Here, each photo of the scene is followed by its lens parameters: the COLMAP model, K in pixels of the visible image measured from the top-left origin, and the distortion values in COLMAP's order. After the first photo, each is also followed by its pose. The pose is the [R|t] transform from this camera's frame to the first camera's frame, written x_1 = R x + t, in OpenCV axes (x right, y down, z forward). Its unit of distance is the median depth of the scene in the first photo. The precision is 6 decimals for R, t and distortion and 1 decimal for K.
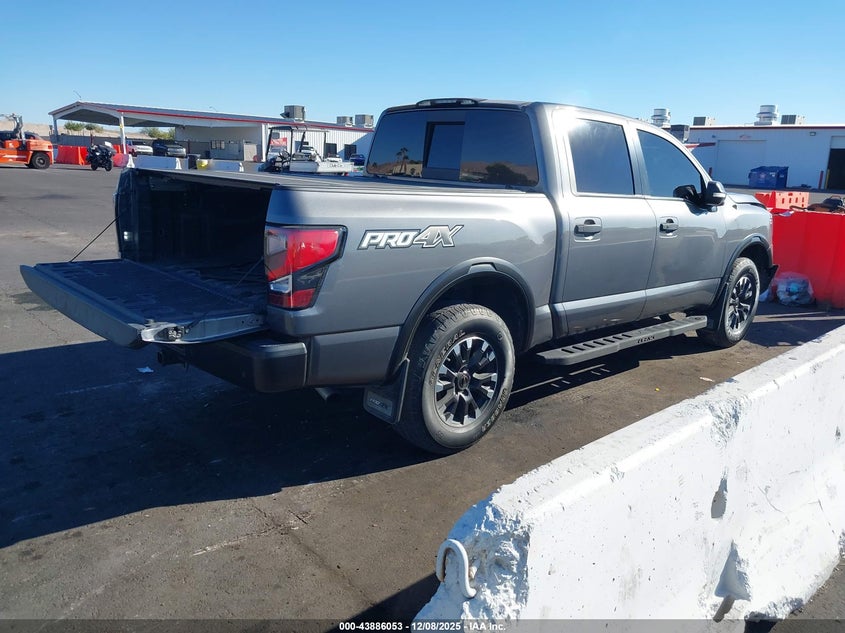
lens RADIAL K [[650.1, 0, 422.6], [0, 650.1, 324.3], [0, 0, 1]] dist [-0.003703, -0.001144]
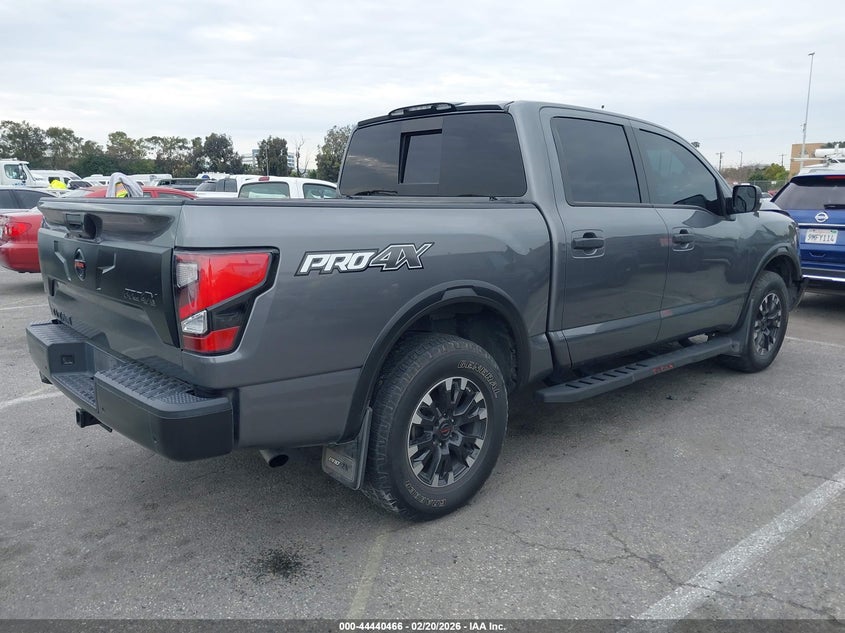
lens RADIAL K [[656.8, 0, 422.5], [0, 656.8, 316.5], [0, 0, 1]] dist [0.007844, -0.005958]
pose [[0.998958, -0.041503, -0.018959, 0.060445], [0.040286, 0.997349, -0.060602, -0.008033], [0.021424, 0.059775, 0.997982, 0.168618]]
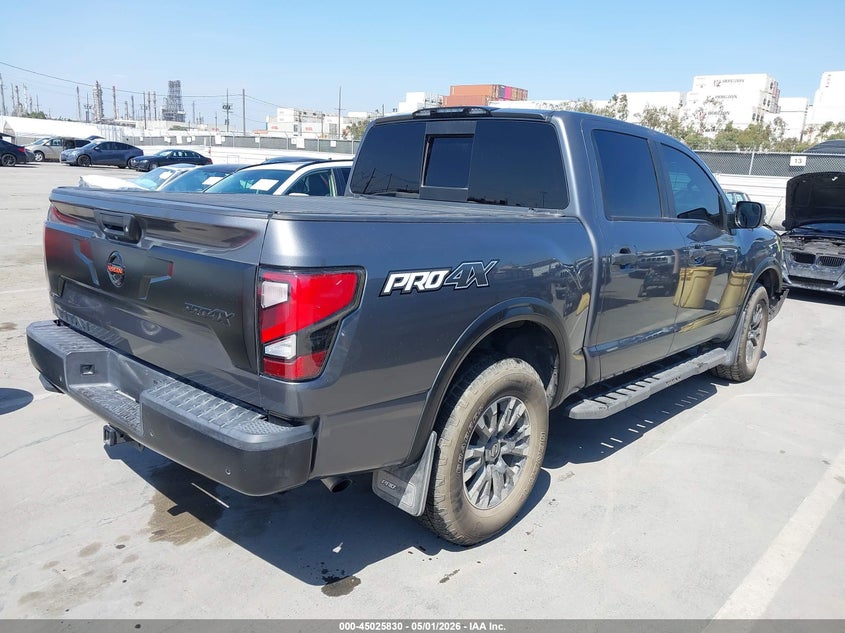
lens RADIAL K [[656.8, 0, 422.5], [0, 656.8, 316.5], [0, 0, 1]] dist [0.007844, -0.005958]
pose [[0.997277, -0.013533, 0.072497, -0.090566], [0.016413, 0.999093, -0.039281, -0.052597], [-0.071900, 0.040364, 0.996595, 0.205589]]
